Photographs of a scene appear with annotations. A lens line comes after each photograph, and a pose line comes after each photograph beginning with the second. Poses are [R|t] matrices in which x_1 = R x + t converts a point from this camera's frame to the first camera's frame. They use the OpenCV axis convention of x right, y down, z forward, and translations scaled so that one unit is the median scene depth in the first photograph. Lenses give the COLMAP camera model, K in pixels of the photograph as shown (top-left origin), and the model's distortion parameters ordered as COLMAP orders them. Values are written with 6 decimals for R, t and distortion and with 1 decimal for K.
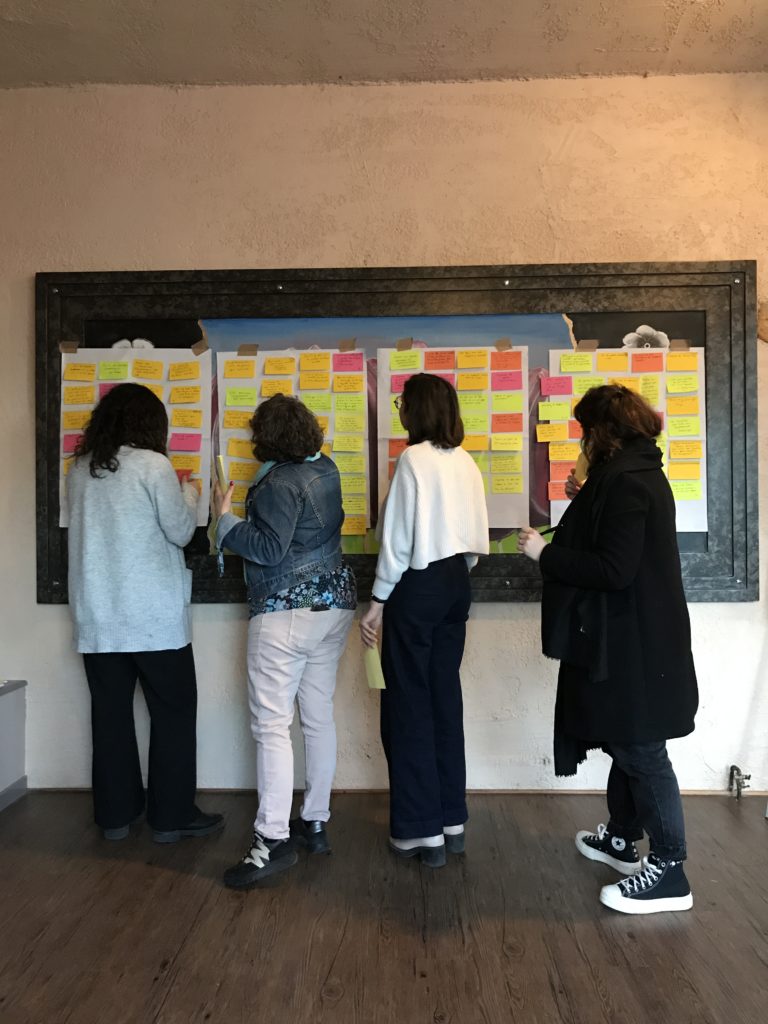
lens RADIAL K [[828.8, 0, 383.9], [0, 828.8, 513.0], [0, 0, 1]] dist [0.026992, -0.021484]
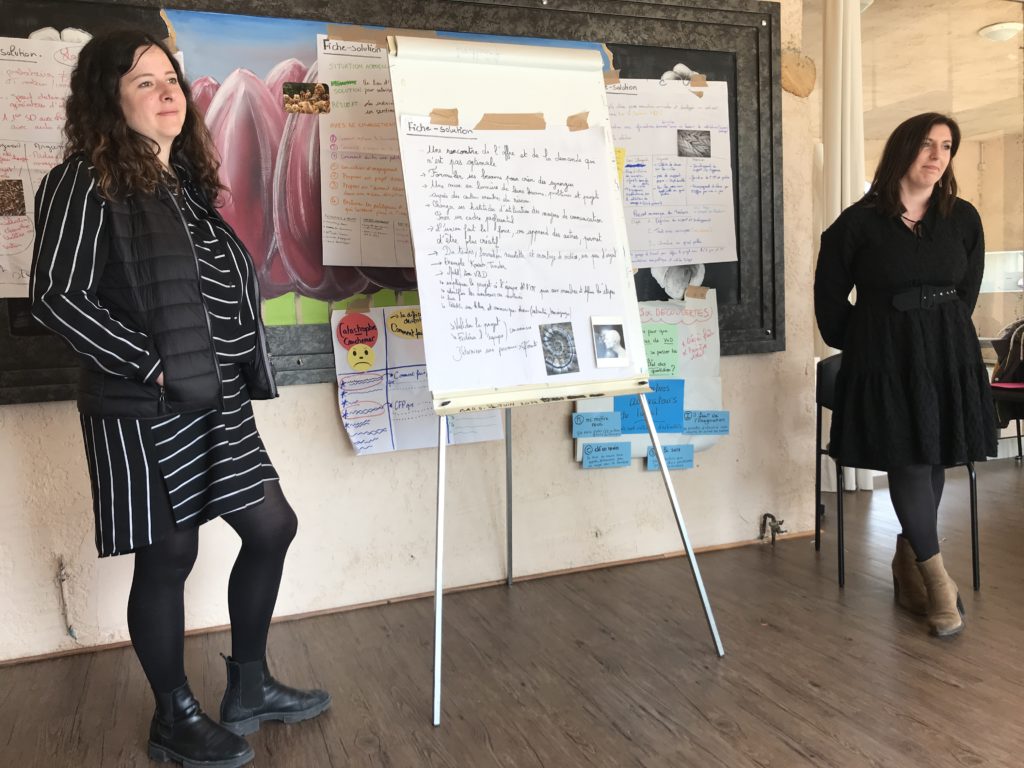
lens RADIAL K [[828.8, 0, 508.4], [0, 828.8, 379.3], [0, 0, 1]] dist [0.026992, -0.021484]
pose [[0.926082, -0.061662, 0.372251, -0.239501], [0.038290, 0.996821, 0.069863, 0.056568], [-0.375375, -0.050446, 0.925499, 0.186513]]
